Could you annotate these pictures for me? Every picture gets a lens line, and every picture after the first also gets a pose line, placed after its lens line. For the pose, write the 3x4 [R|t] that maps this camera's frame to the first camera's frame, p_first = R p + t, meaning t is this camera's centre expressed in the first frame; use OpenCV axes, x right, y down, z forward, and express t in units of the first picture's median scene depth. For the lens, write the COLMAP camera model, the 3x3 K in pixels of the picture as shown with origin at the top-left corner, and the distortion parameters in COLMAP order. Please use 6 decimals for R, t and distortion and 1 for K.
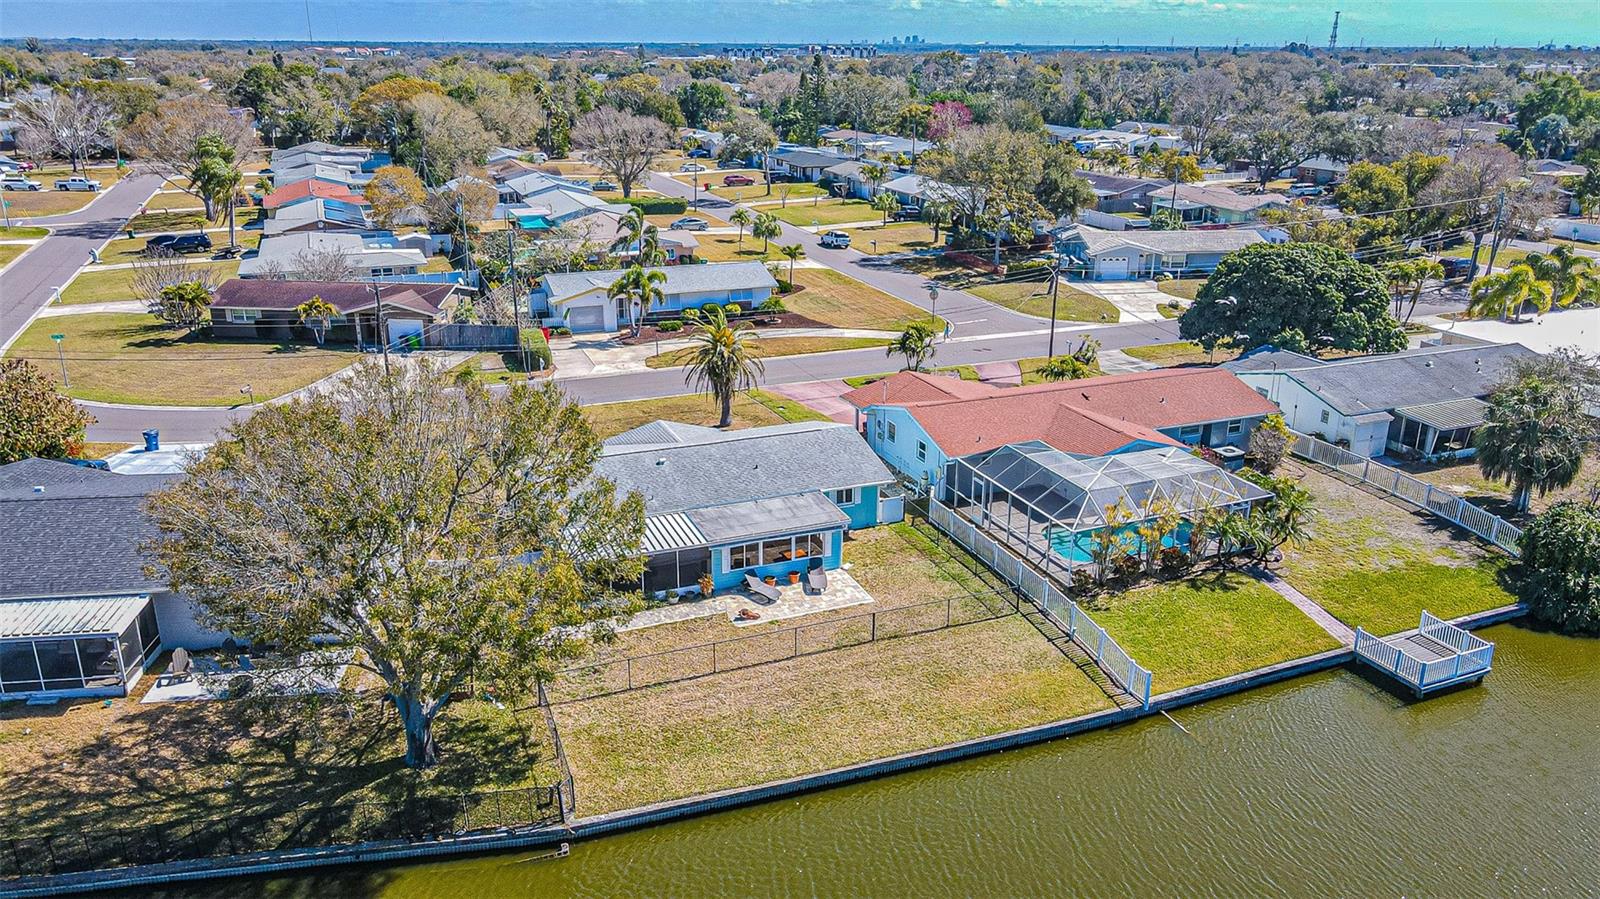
lens RADIAL K [[1189.0, 0, 810.5], [0, 1189.0, 452.7], [0, 0, 1]] dist [-0.004281, 0.029939]
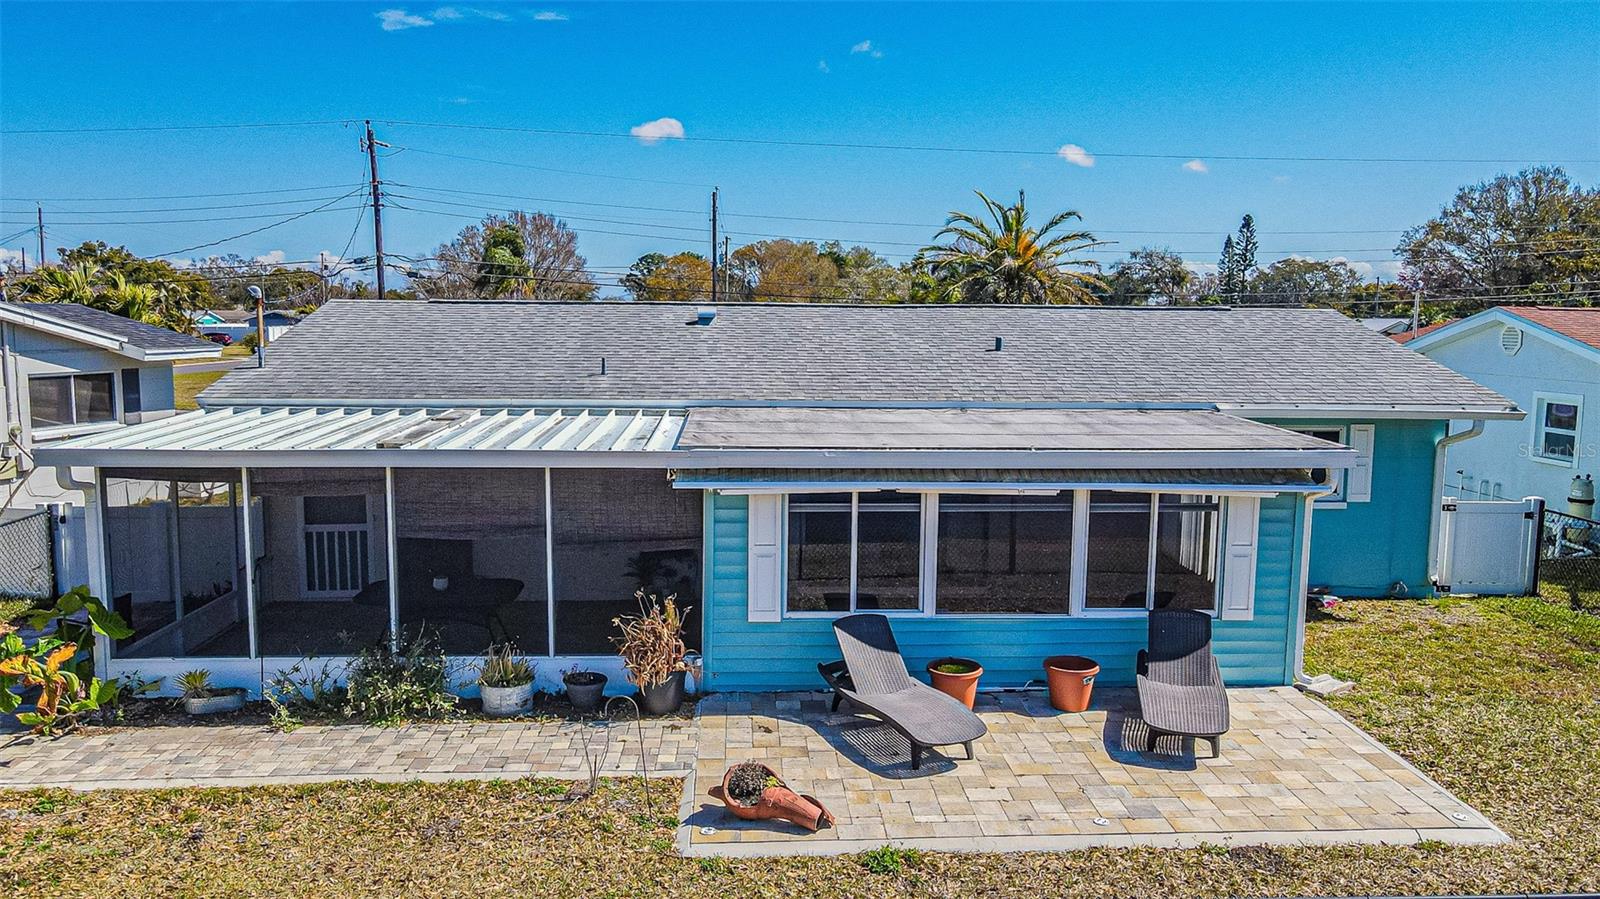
lens RADIAL K [[1189.0, 0, 796.3], [0, 1189.0, 451.6], [0, 0, 1]] dist [-0.004281, 0.029939]
pose [[0.937883, 0.035395, -0.345140, 0.012412], [-0.109789, 0.973940, -0.198462, 0.107907], [0.329121, 0.224026, 0.917328, 0.739892]]
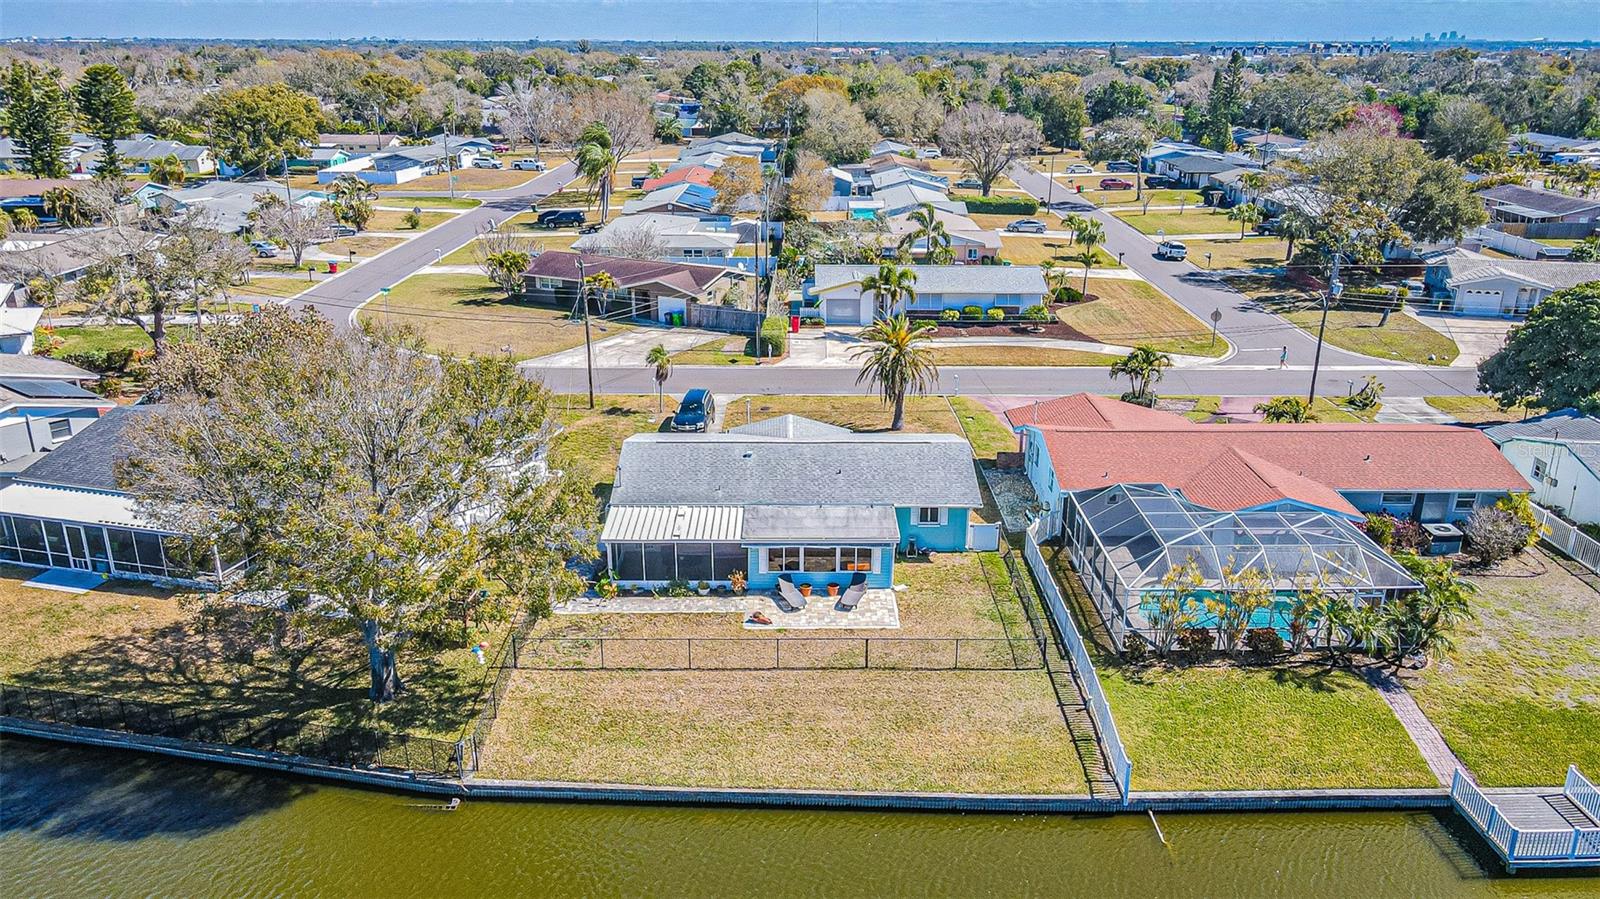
lens RADIAL K [[1189.0, 0, 804.2], [0, 1189.0, 451.8], [0, 0, 1]] dist [-0.004281, 0.029939]
pose [[0.924773, 0.121926, -0.360456, 0.285751], [-0.121944, 0.992275, 0.022785, -0.023804], [0.360449, 0.022884, 0.932498, 0.088587]]
